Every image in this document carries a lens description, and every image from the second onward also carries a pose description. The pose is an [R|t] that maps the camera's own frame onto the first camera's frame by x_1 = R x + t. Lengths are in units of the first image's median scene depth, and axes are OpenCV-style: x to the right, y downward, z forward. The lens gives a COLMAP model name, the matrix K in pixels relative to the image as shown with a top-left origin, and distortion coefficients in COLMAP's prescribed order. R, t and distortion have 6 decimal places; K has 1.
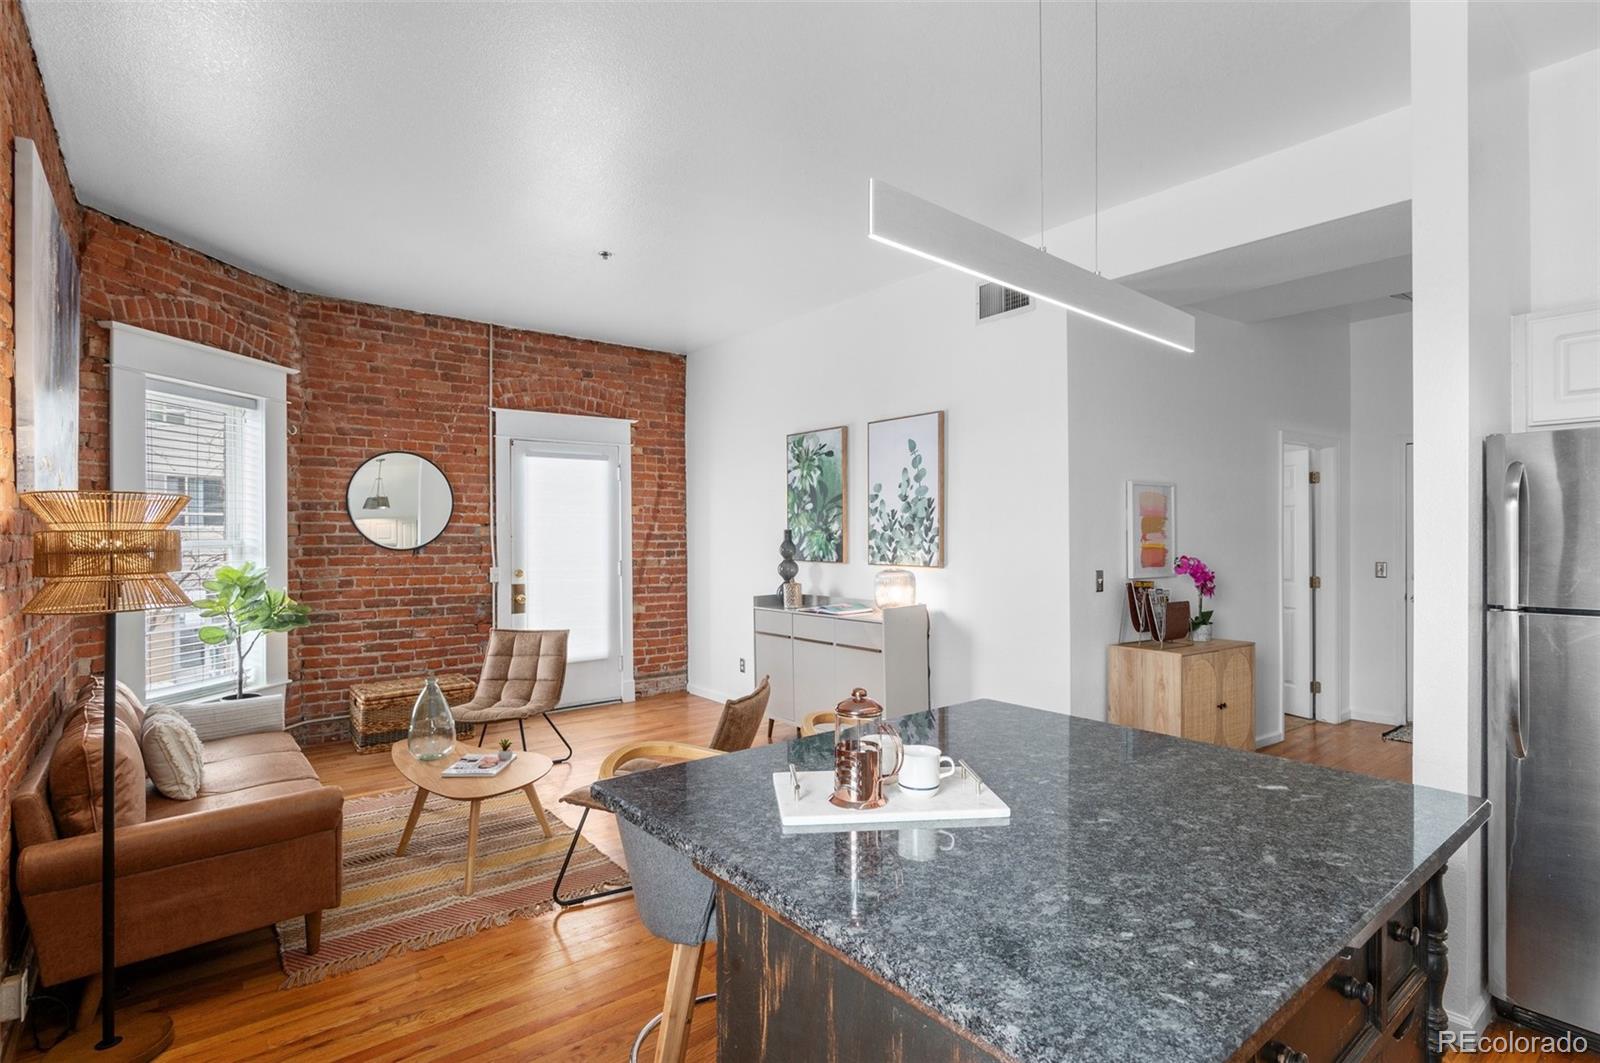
lens RADIAL K [[810.7, 0, 754.3], [0, 810.7, 529.7], [0, 0, 1]] dist [0.003770, 0.000861]
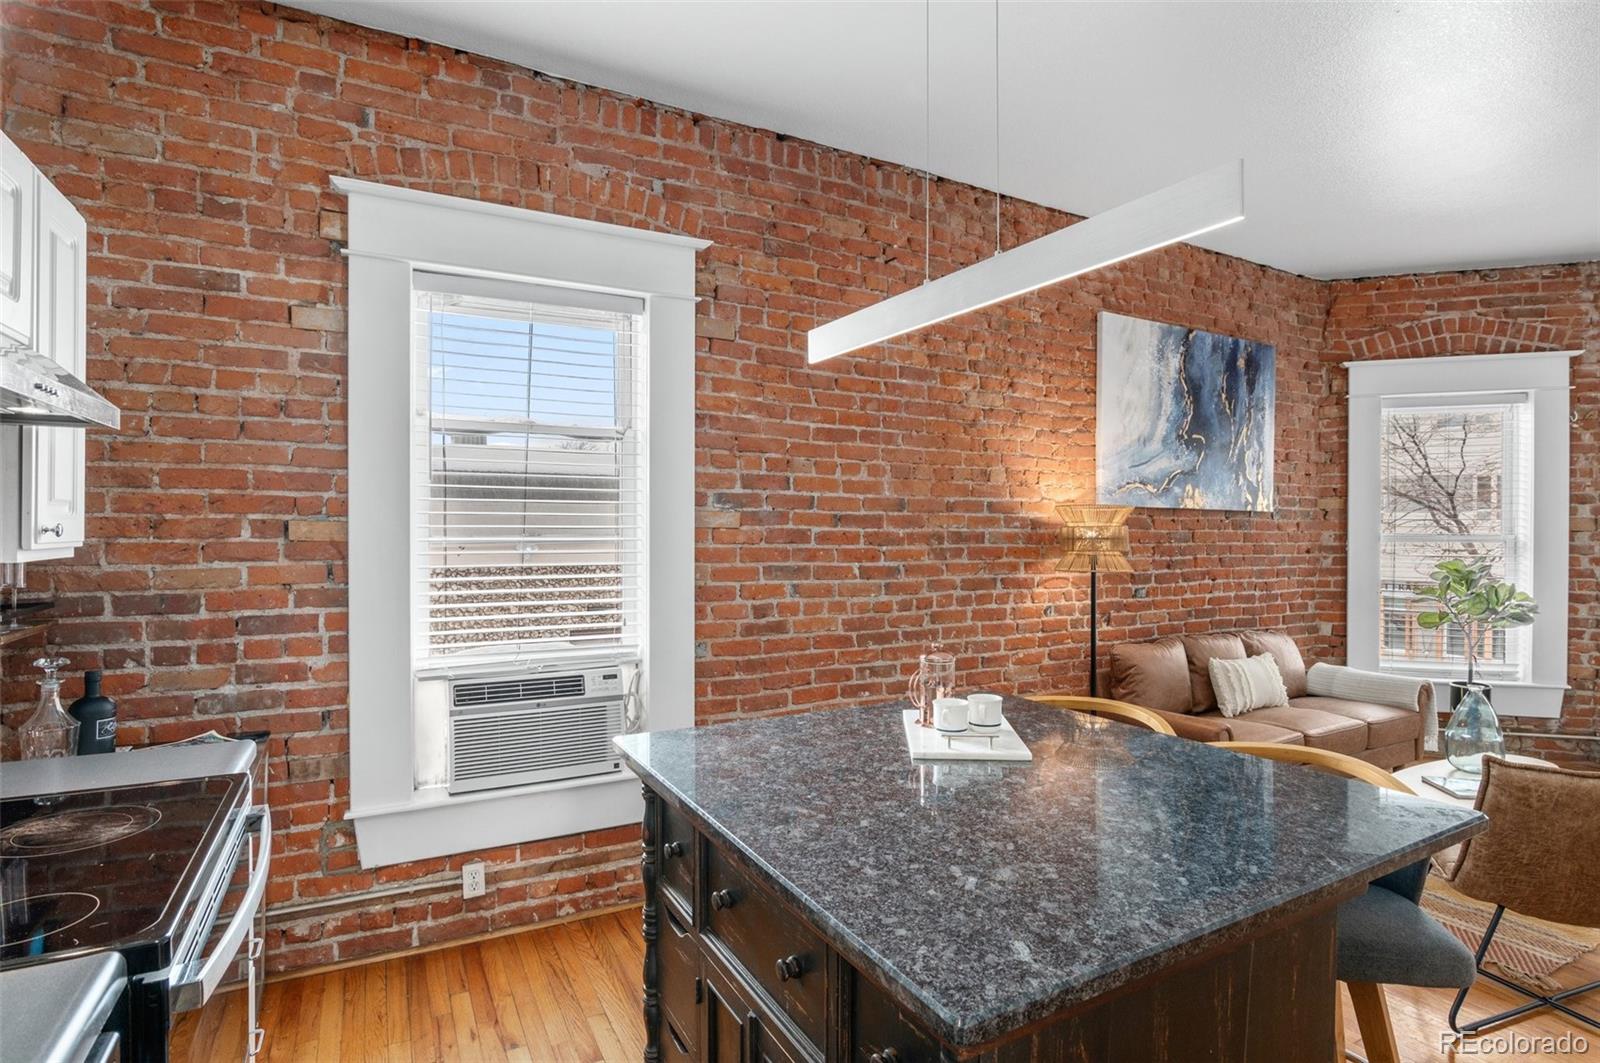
lens RADIAL K [[771.7, 0, 833.6], [0, 771.7, 538.1], [0, 0, 1]] dist [-0.018736, -0.000628]
pose [[-0.125723, 0.012760, -0.991983, 0.374625], [0.003986, 0.999916, 0.012357, 0.001380], [0.992057, -0.002401, -0.125763, 0.260118]]
